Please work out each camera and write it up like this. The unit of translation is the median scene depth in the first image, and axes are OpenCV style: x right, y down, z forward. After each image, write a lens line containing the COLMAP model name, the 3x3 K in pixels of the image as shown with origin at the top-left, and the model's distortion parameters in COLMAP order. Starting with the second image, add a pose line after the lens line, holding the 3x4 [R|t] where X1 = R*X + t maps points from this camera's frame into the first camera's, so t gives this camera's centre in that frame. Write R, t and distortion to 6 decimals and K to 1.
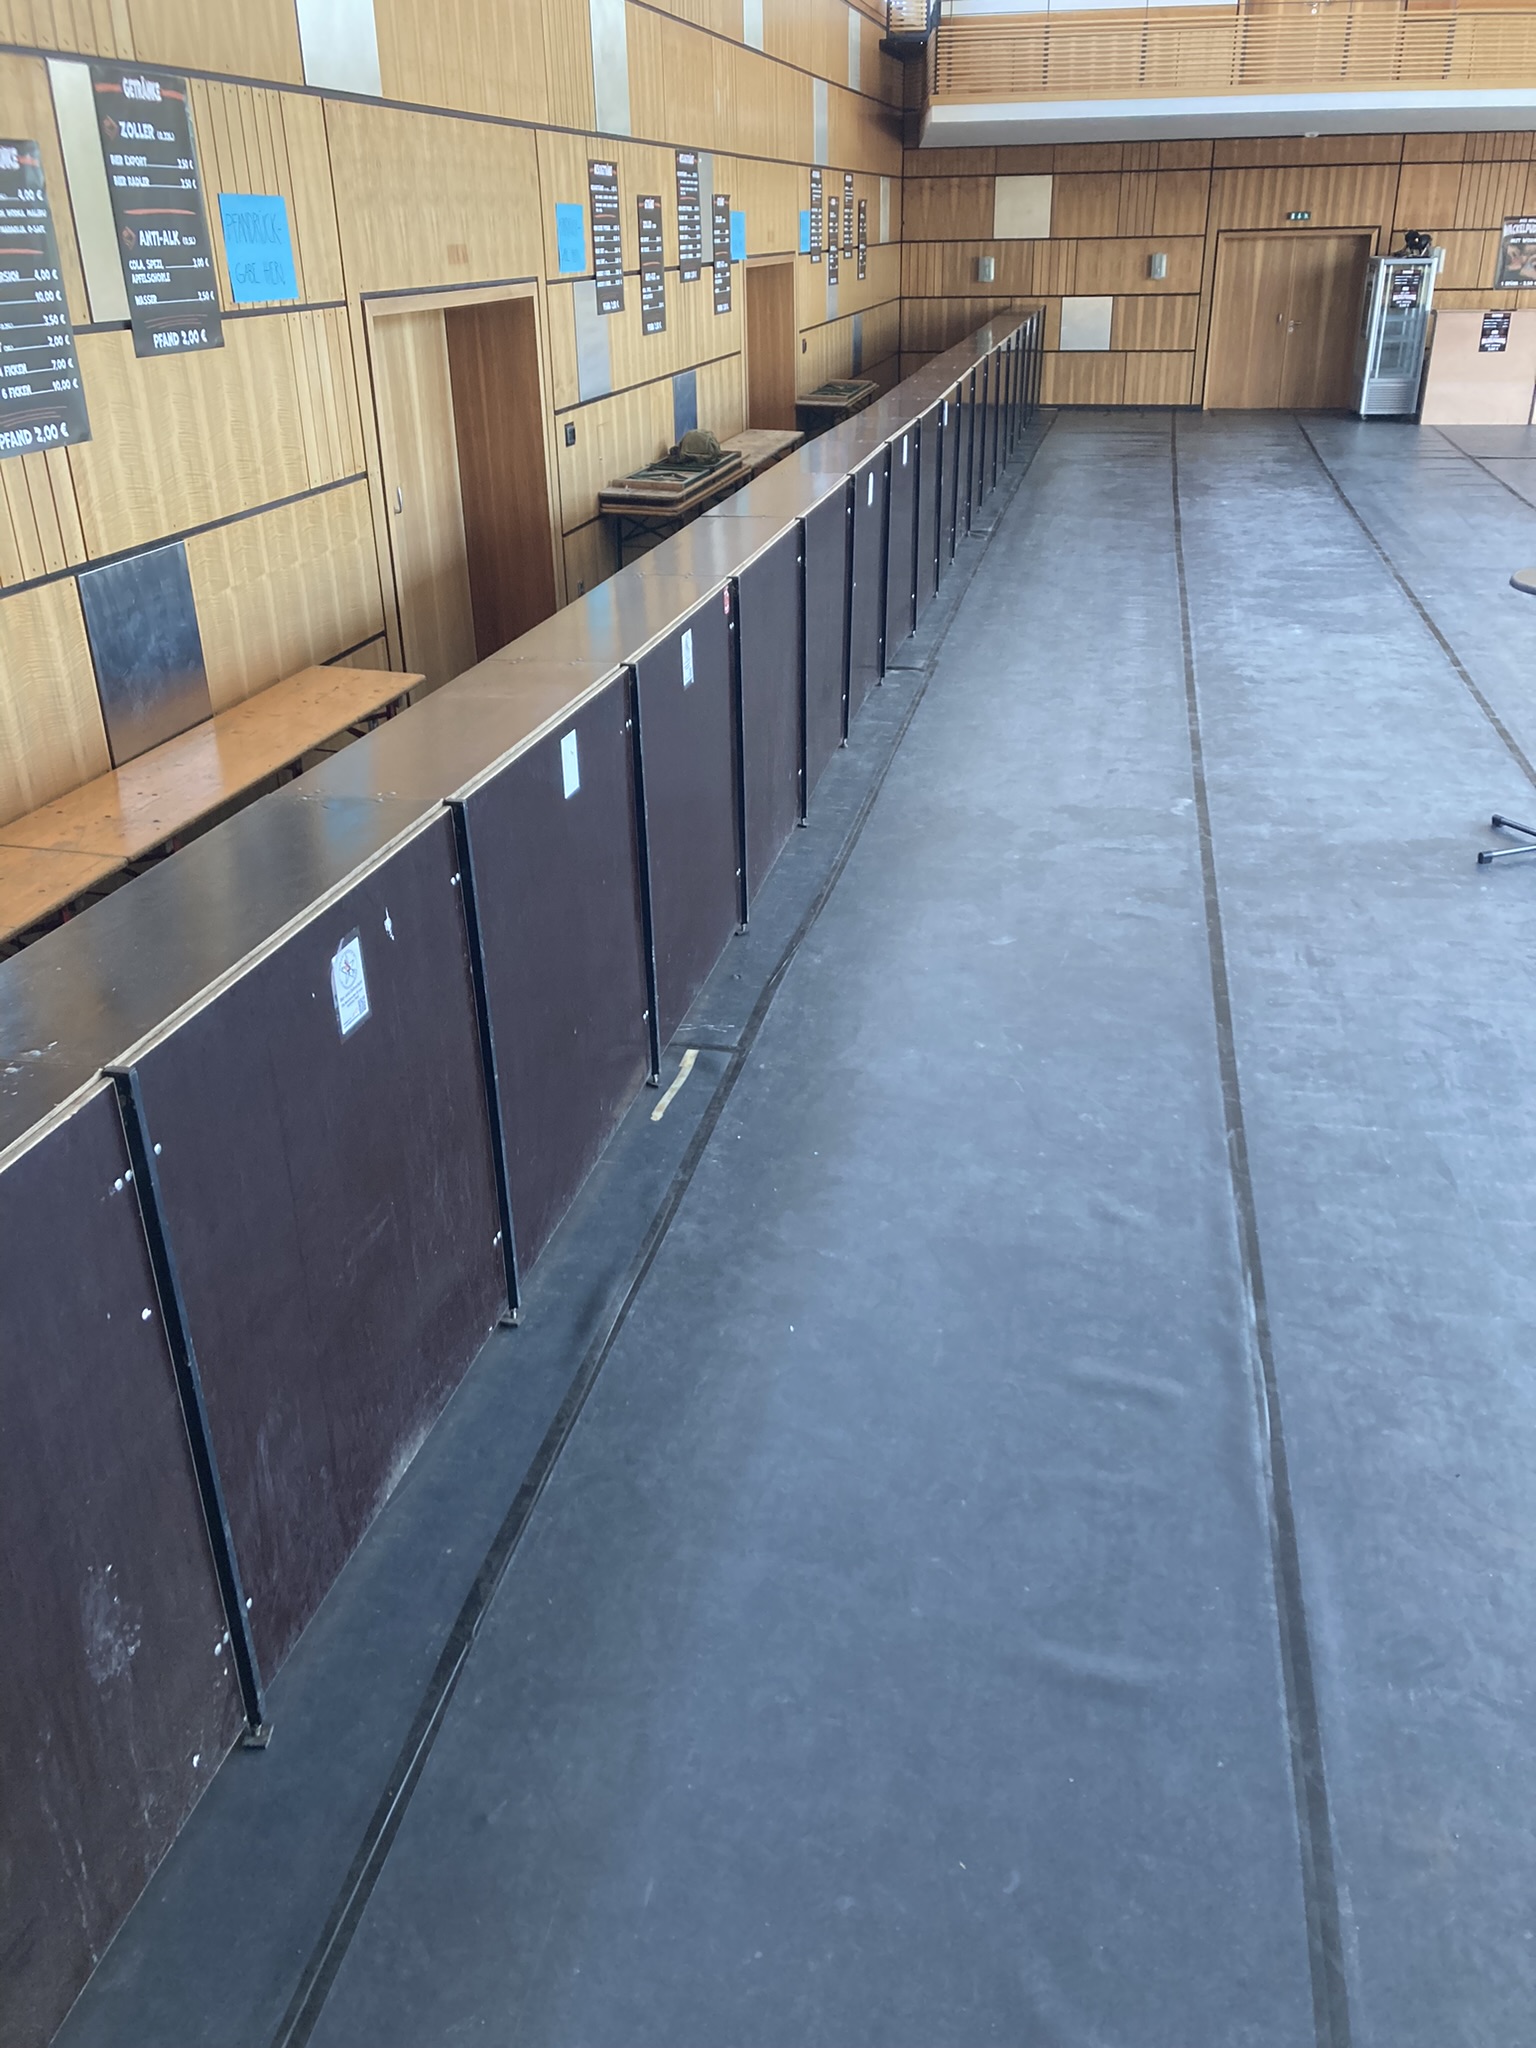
lens RADIAL K [[1675.8, 0, 749.4], [0, 1675.8, 1012.7], [0, 0, 1]] dist [0.026624, -0.022224]
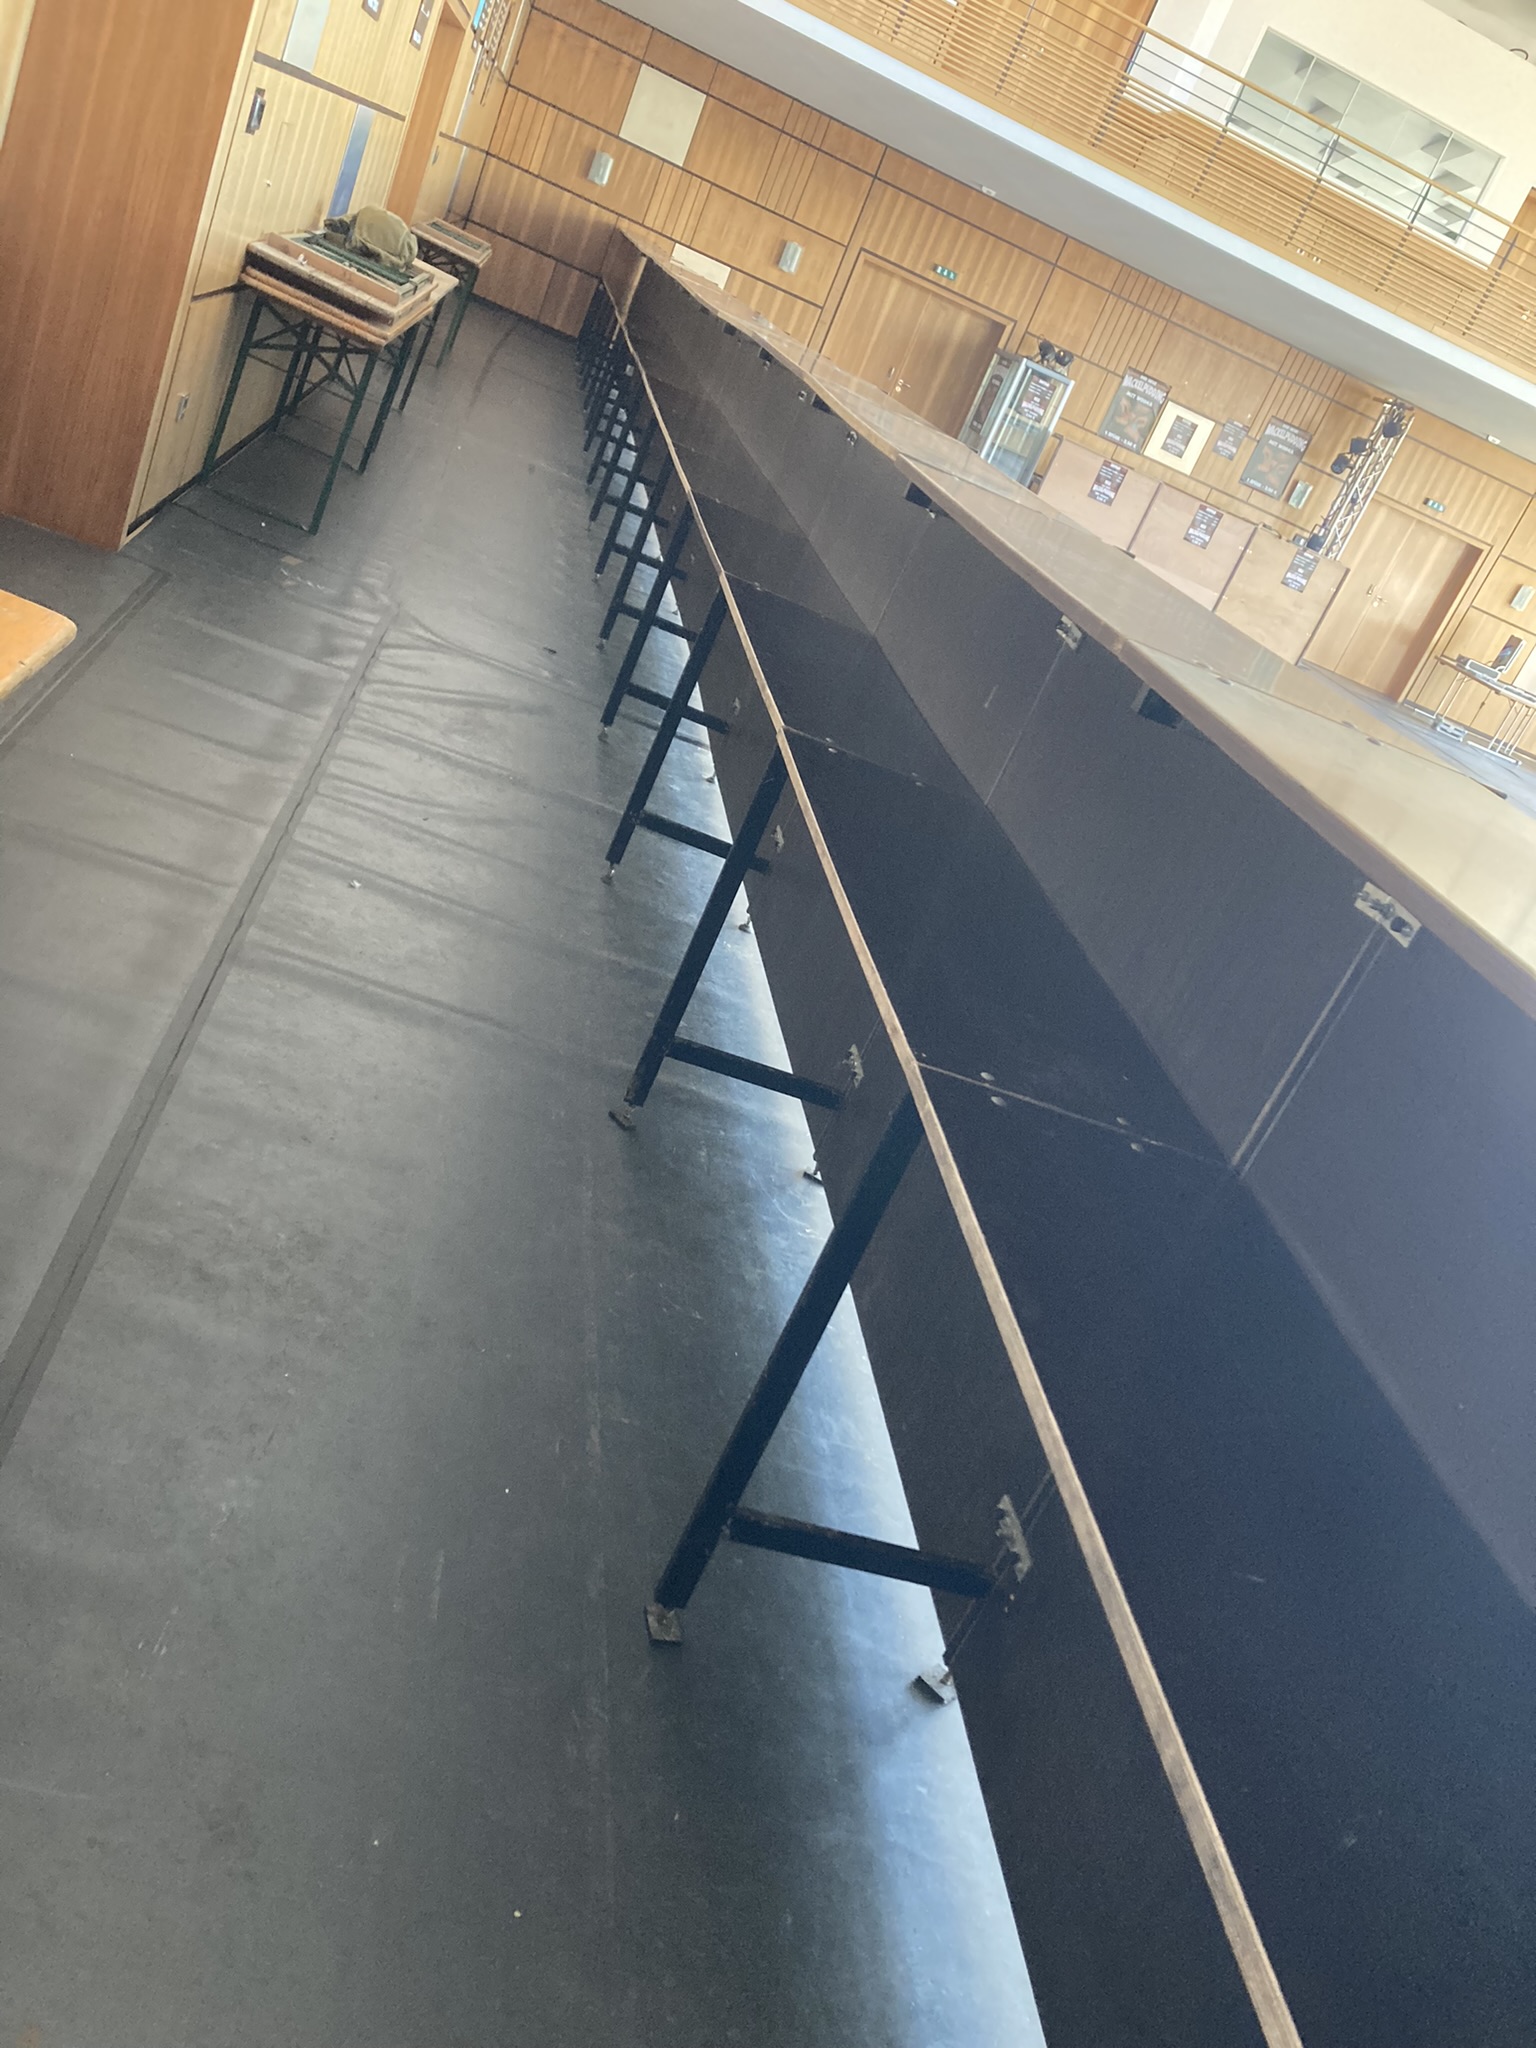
lens RADIAL K [[1675.8, 0, 794.4], [0, 1675.8, 1002.8], [0, 0, 1]] dist [0.026624, -0.022224]
pose [[0.857256, 0.221993, 0.464576, -0.198812], [-0.234286, 0.971642, -0.031975, -0.146395], [-0.458500, -0.081433, 0.884956, 0.630257]]
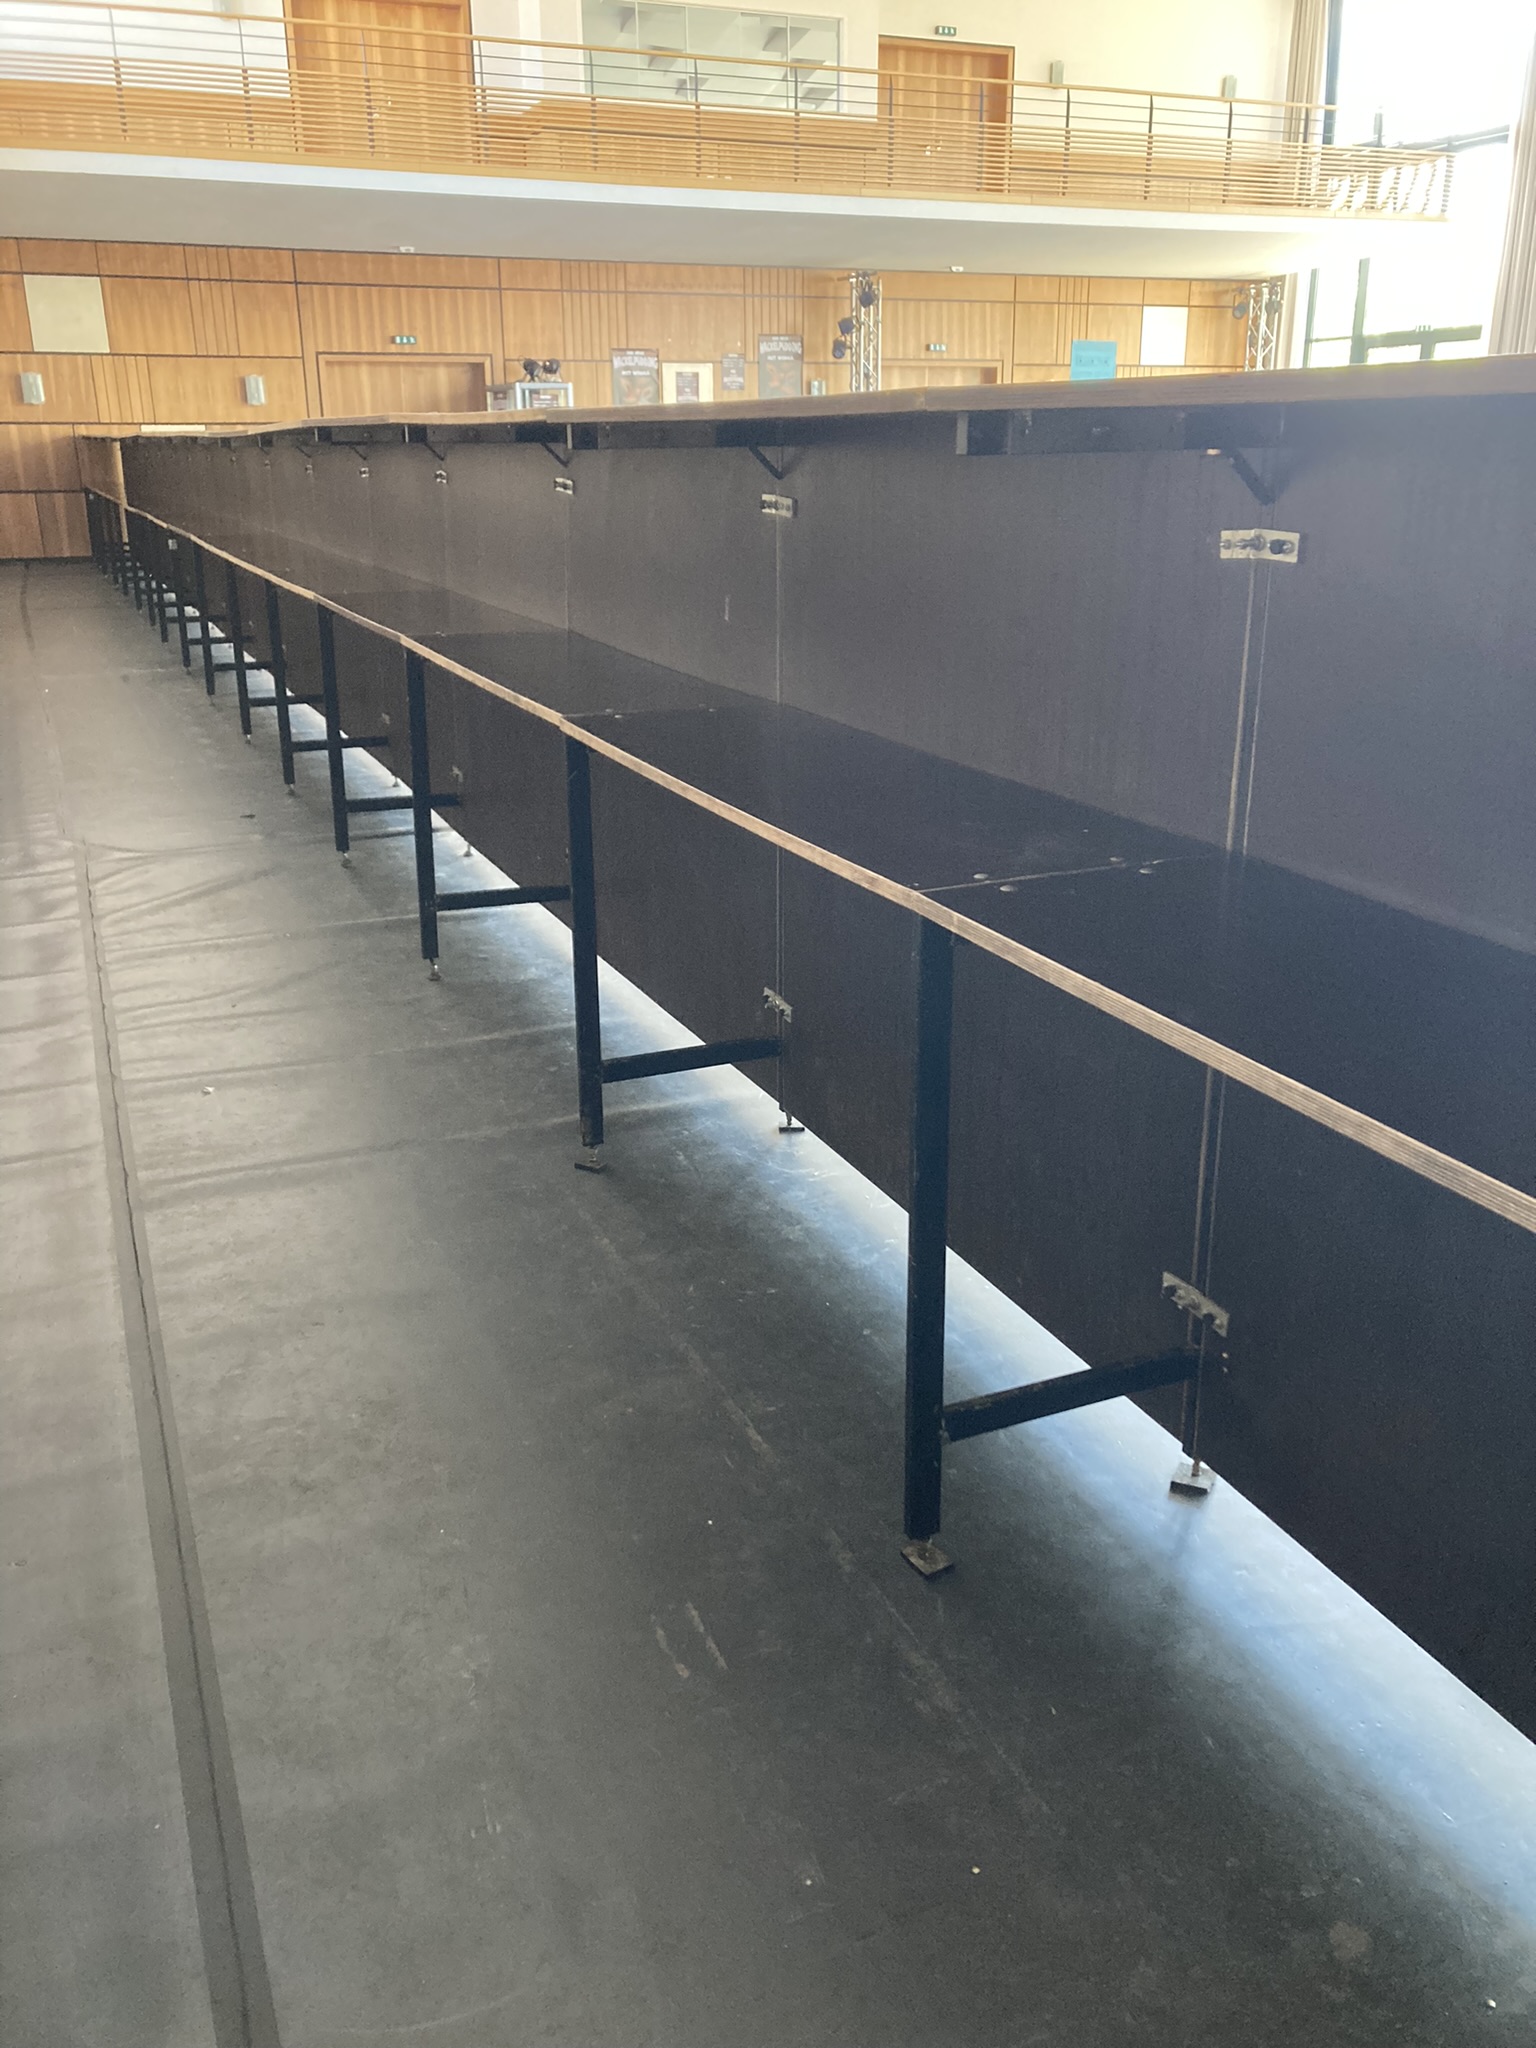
lens RADIAL K [[1675.8, 0, 773.0], [0, 1675.8, 997.9], [0, 0, 1]] dist [0.026624, -0.022224]
pose [[0.807137, -0.173577, 0.564271, -0.221019], [0.244197, 0.968361, -0.051421, -0.127664], [-0.537492, 0.179297, 0.823987, 0.656934]]
